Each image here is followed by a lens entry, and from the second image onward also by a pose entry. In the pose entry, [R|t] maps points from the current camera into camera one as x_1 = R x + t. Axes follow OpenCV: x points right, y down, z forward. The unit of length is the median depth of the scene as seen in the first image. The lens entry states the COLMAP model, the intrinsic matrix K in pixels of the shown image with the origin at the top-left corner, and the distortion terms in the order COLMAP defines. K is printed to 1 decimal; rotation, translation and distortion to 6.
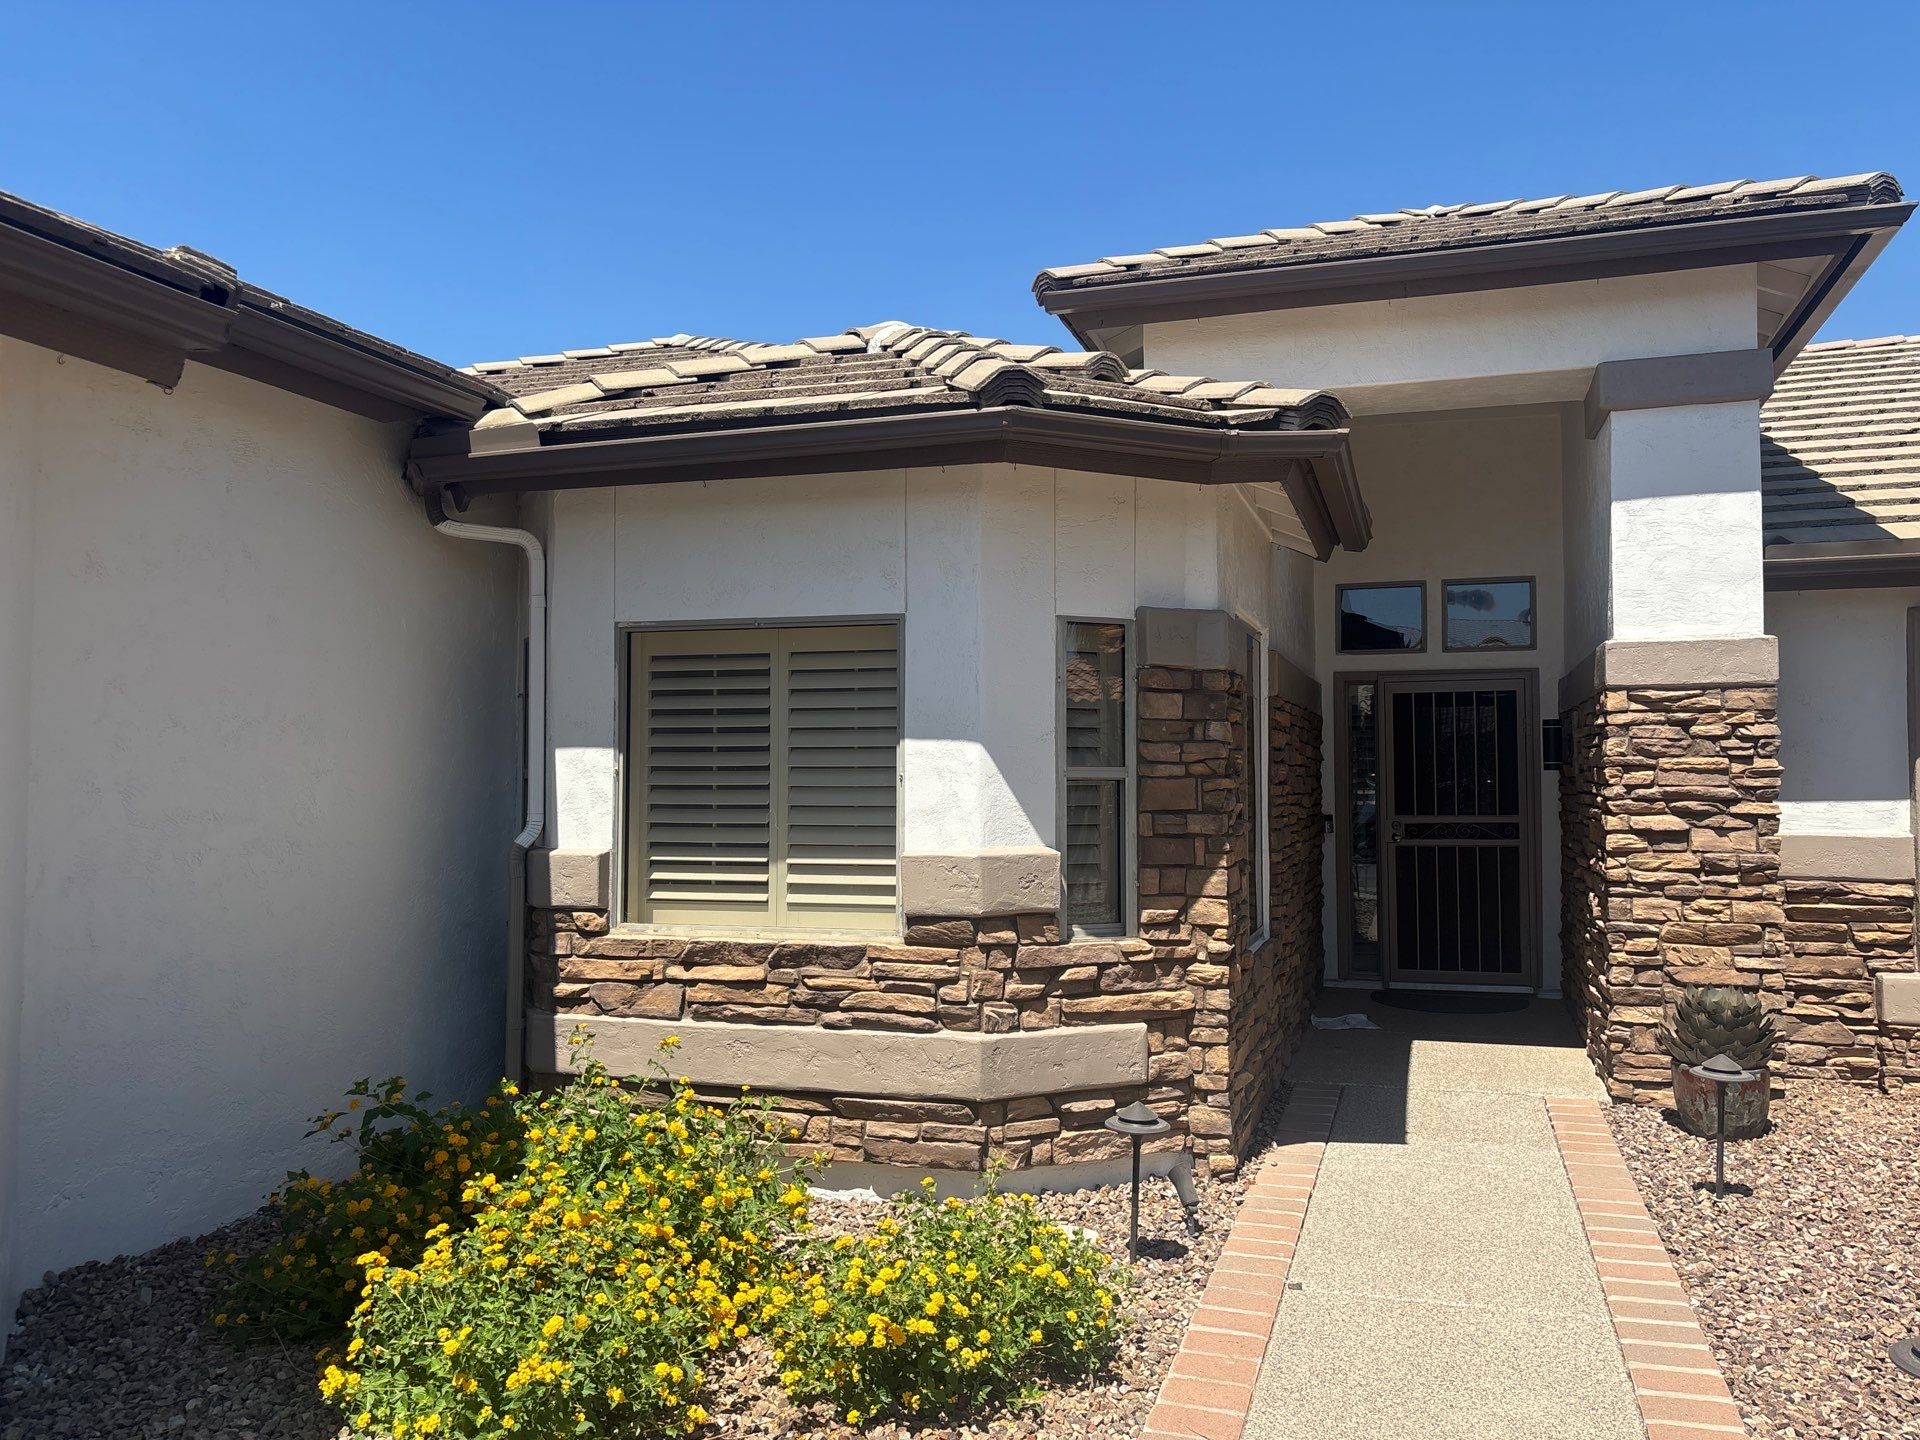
lens RADIAL K [[1472.4, 0, 960.0], [0, 1472.4, 720.0], [0, 0, 1]] dist [0.013789, 0.000703]
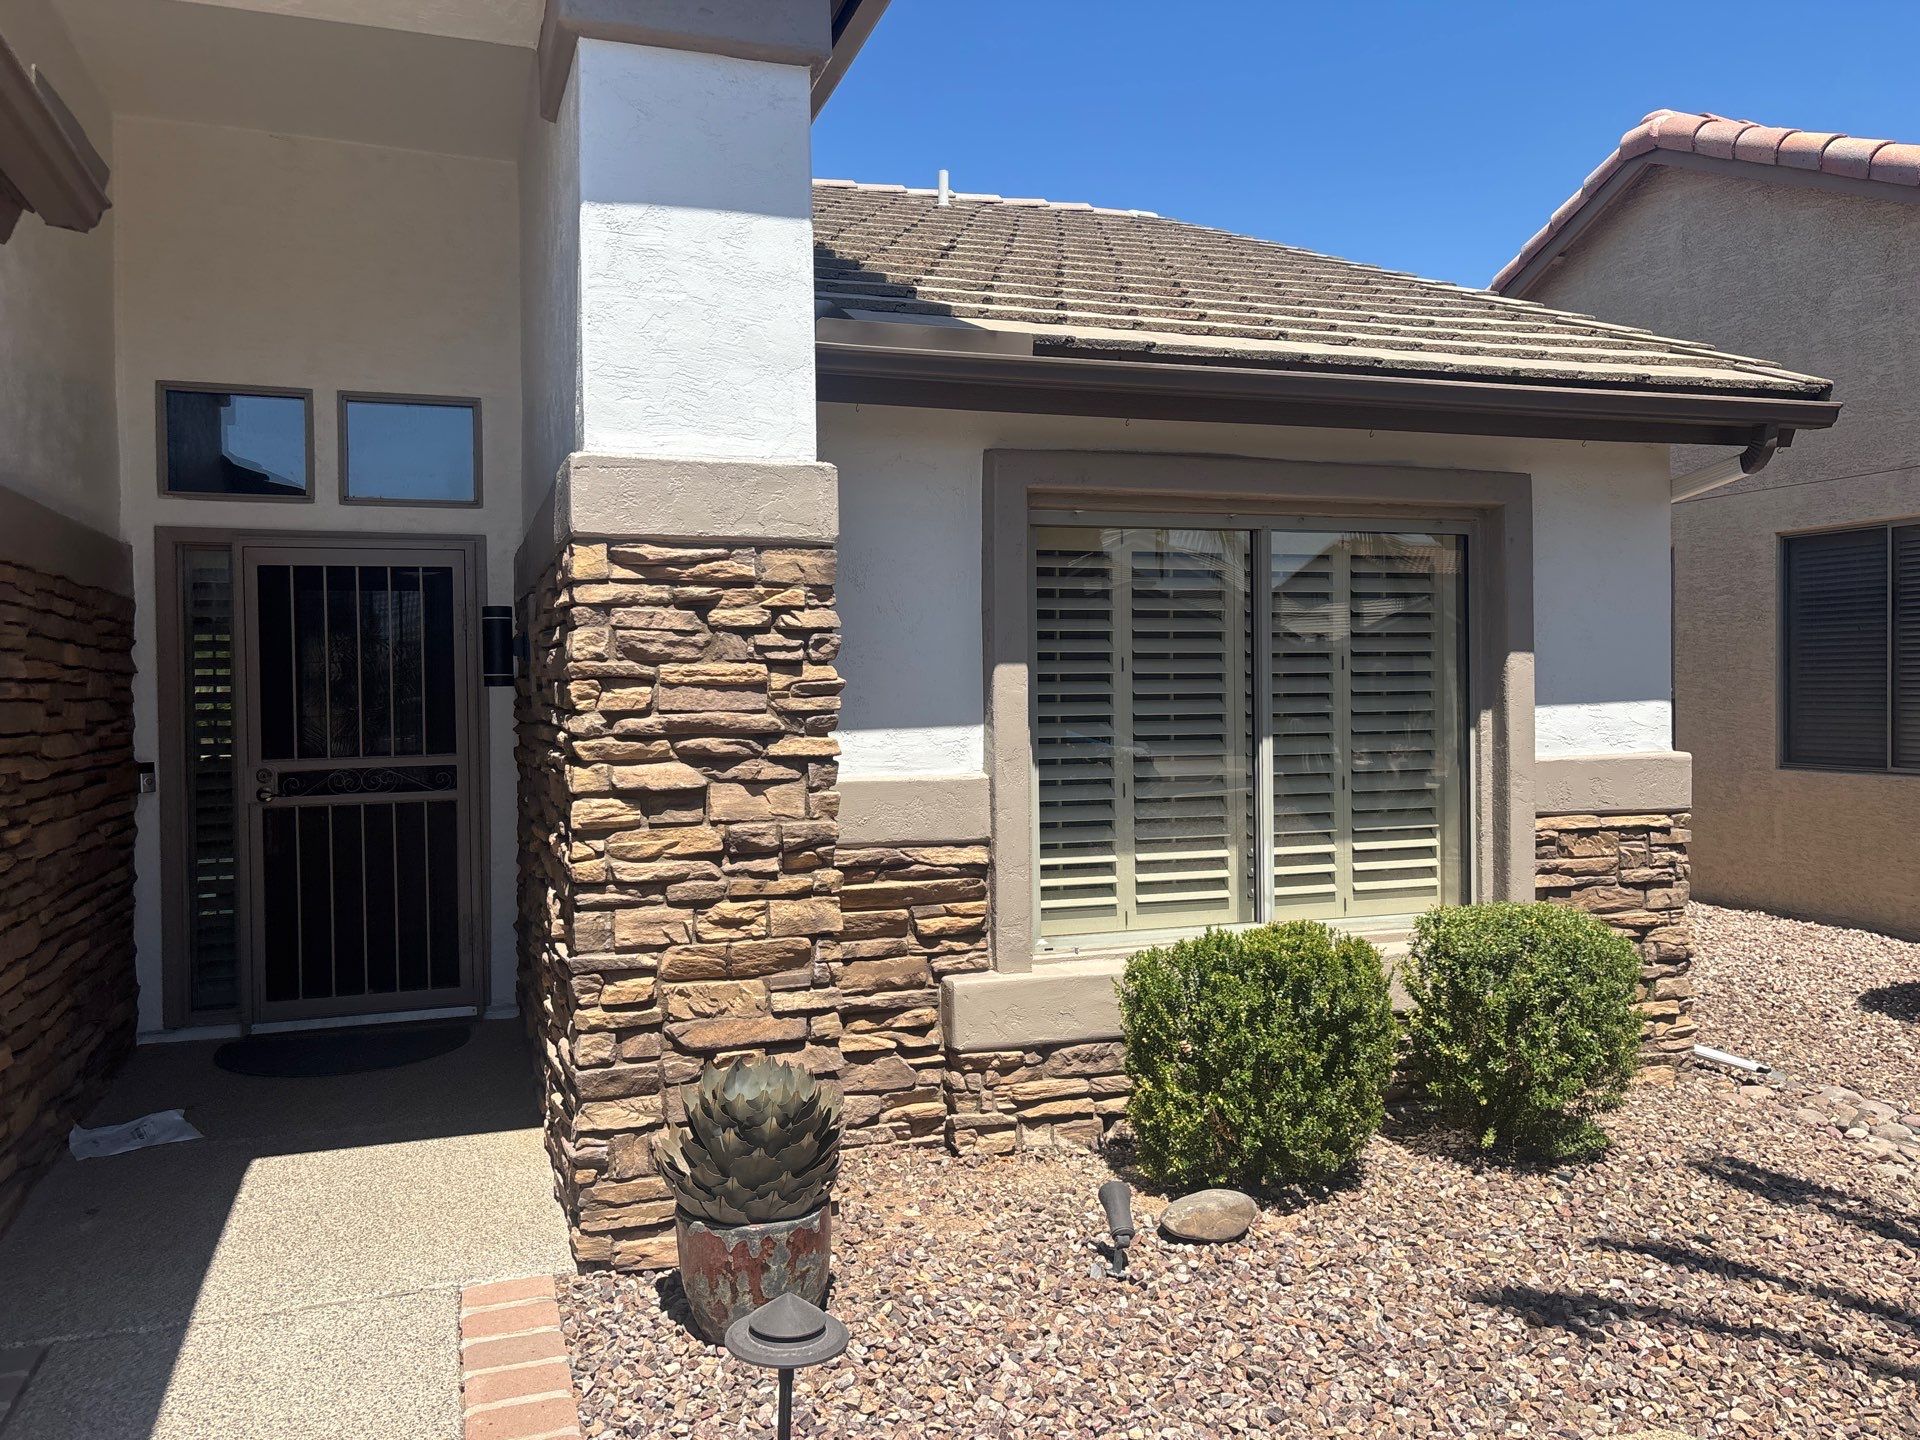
lens RADIAL K [[1511.9, 0, 960.0], [0, 1511.9, 720.0], [0, 0, 1]] dist [0.140009, -0.264298]
pose [[0.796610, -0.018686, 0.604205, 0.209210], [-0.014471, 0.998646, 0.049964, 0.016321], [-0.604320, -0.048546, 0.795261, 0.459198]]
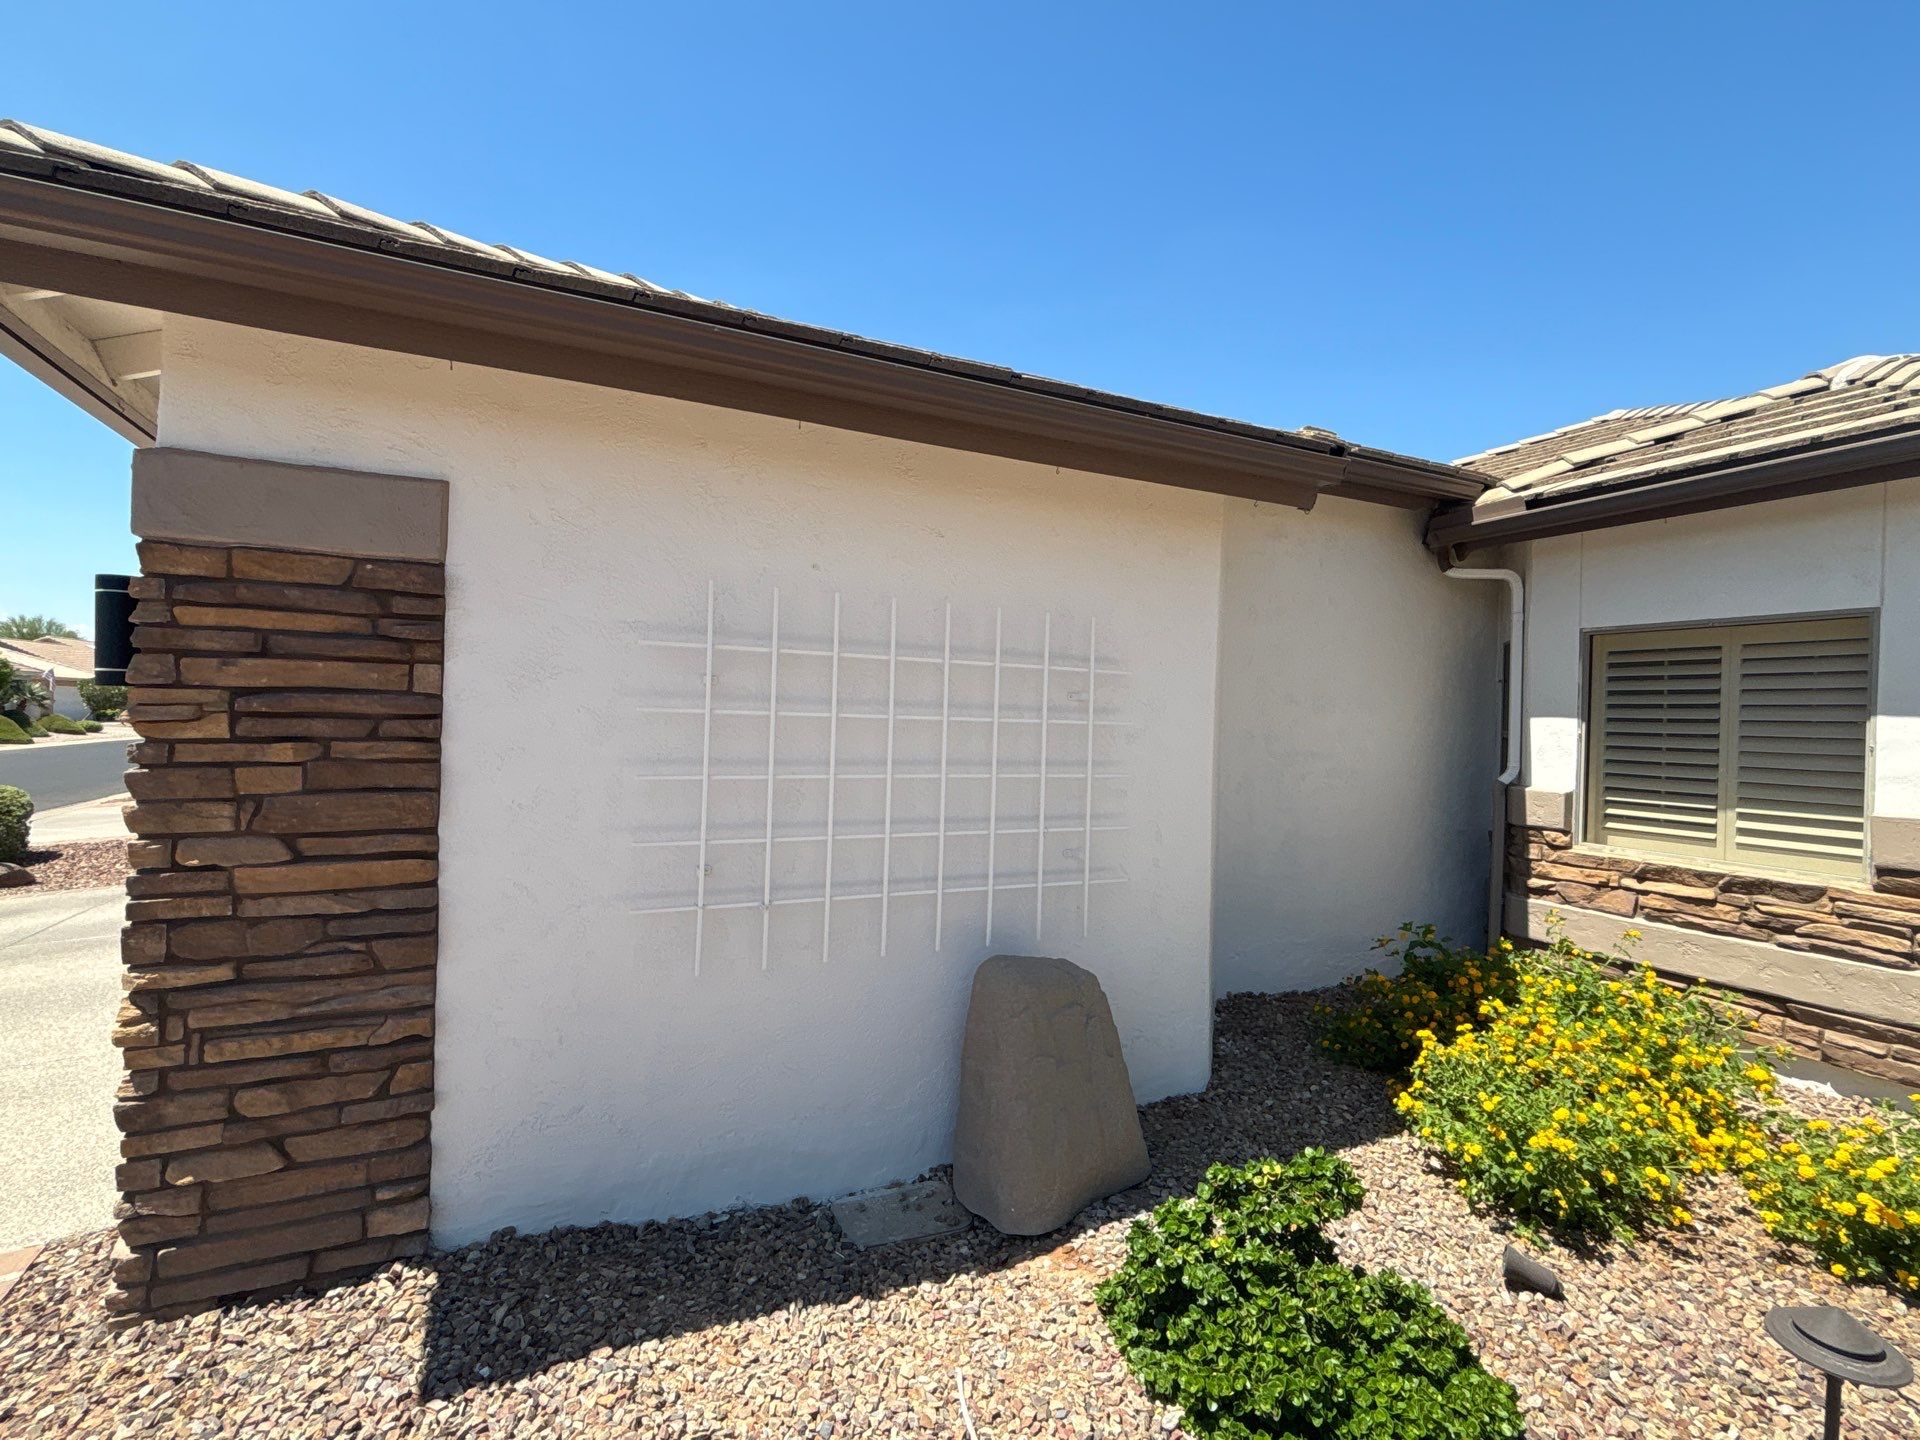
lens RADIAL K [[897.5, 0, 960.0], [0, 897.5, 720.0], [0, 0, 1]] dist [-0.001172, 0.005424]
pose [[0.697042, 0.020165, -0.716747, -0.037555], [0.000370, 0.999594, 0.028483, -0.004634], [0.717030, -0.020119, 0.696752, -0.027178]]
